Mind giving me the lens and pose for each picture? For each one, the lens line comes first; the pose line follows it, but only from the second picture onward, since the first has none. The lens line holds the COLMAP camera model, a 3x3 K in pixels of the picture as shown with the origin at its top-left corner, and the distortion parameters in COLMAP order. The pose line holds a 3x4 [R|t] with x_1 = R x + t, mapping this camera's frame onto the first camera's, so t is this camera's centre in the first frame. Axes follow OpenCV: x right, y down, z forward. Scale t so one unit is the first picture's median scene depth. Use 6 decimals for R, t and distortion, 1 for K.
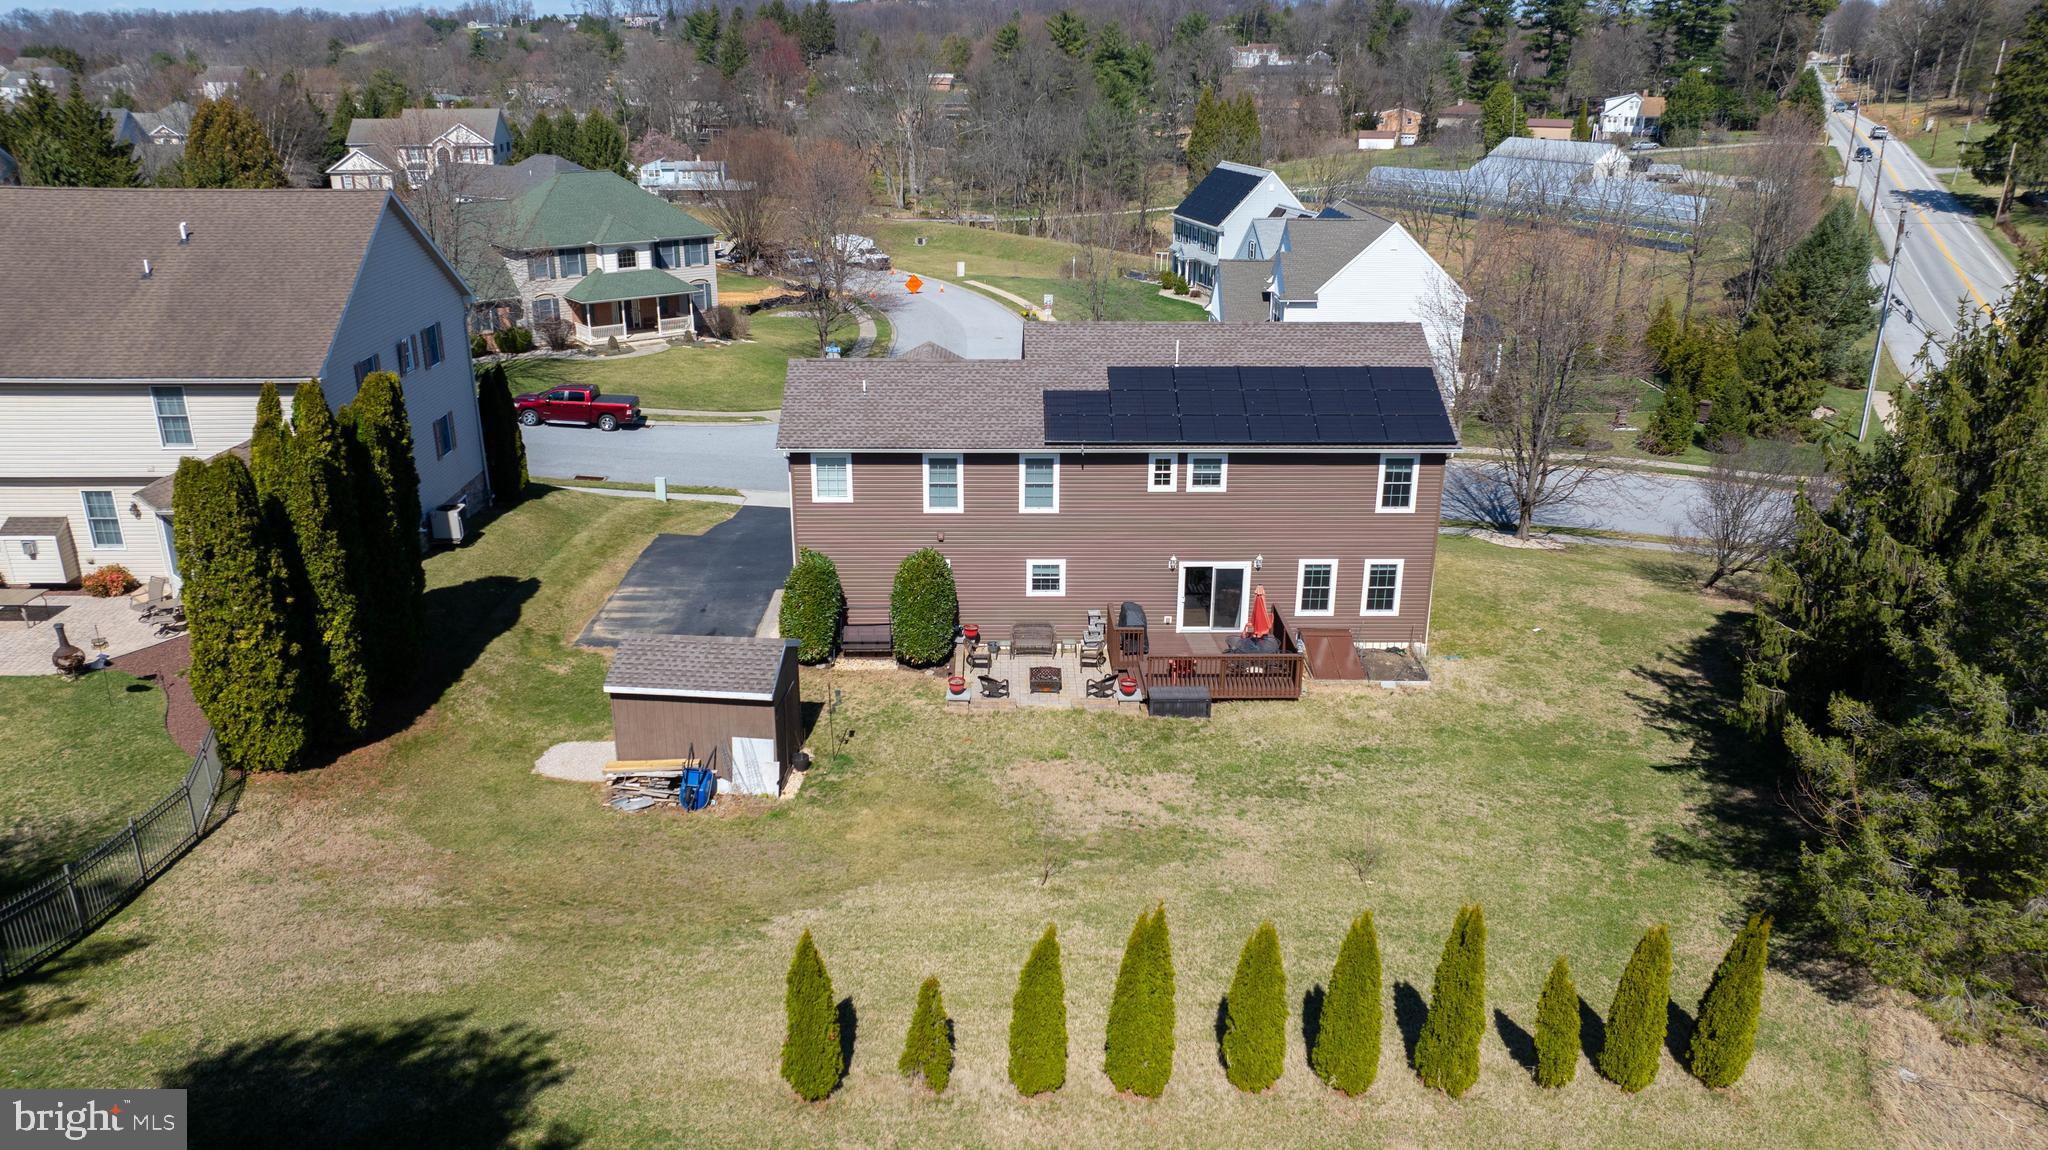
lens RADIAL K [[1456.3, 0, 1034.8], [0, 1456.3, 562.1], [0, 0, 1]] dist [-0.026540, 0.021519]
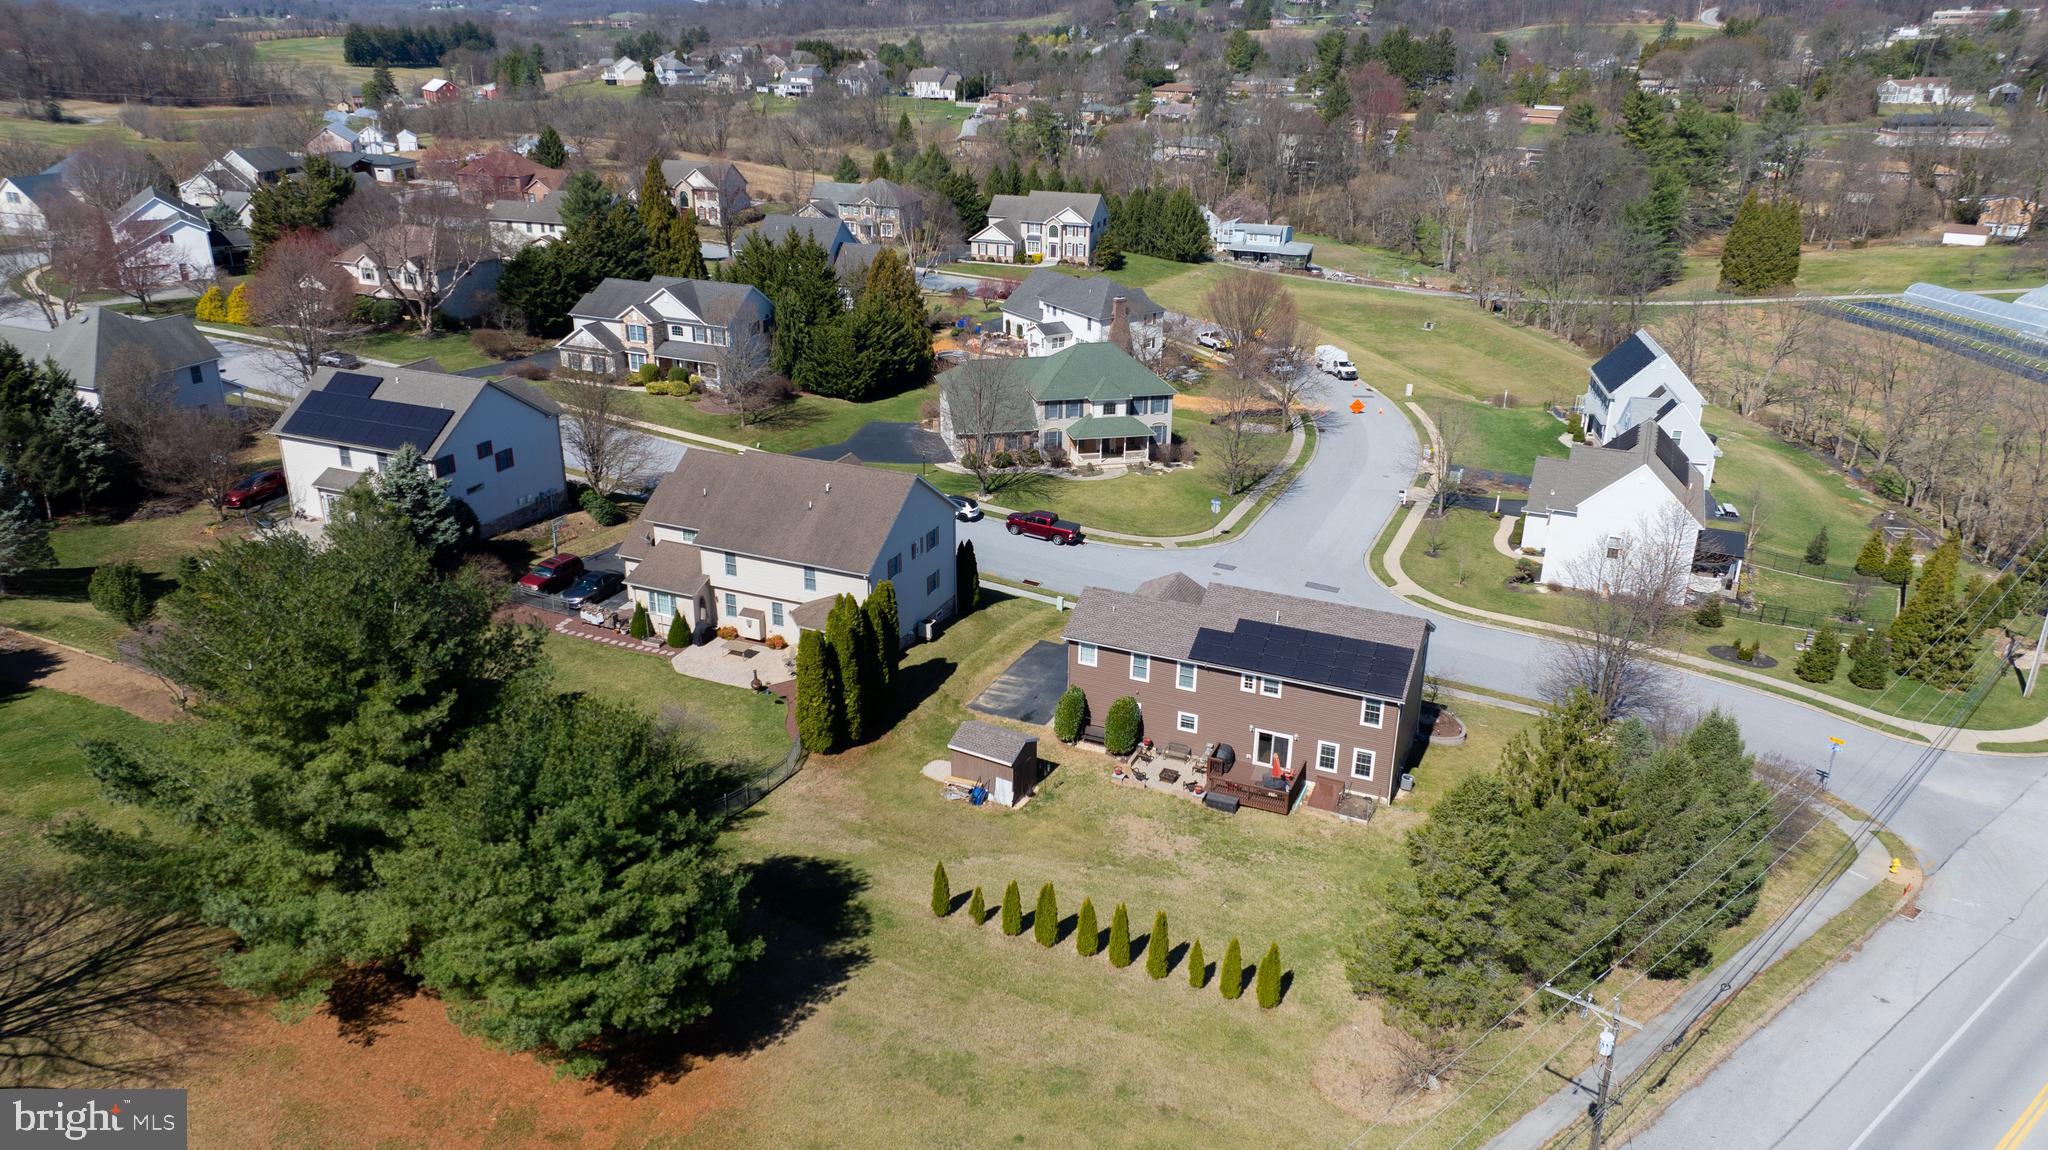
lens RADIAL K [[1456.3, 0, 1018.3], [0, 1456.3, 576.6], [0, 0, 1]] dist [-0.026540, 0.021519]
pose [[0.903632, 0.163539, -0.395860, 0.542268], [-0.146647, 0.986507, 0.072798, -0.290102], [0.402423, -0.007731, 0.915421, -0.861562]]
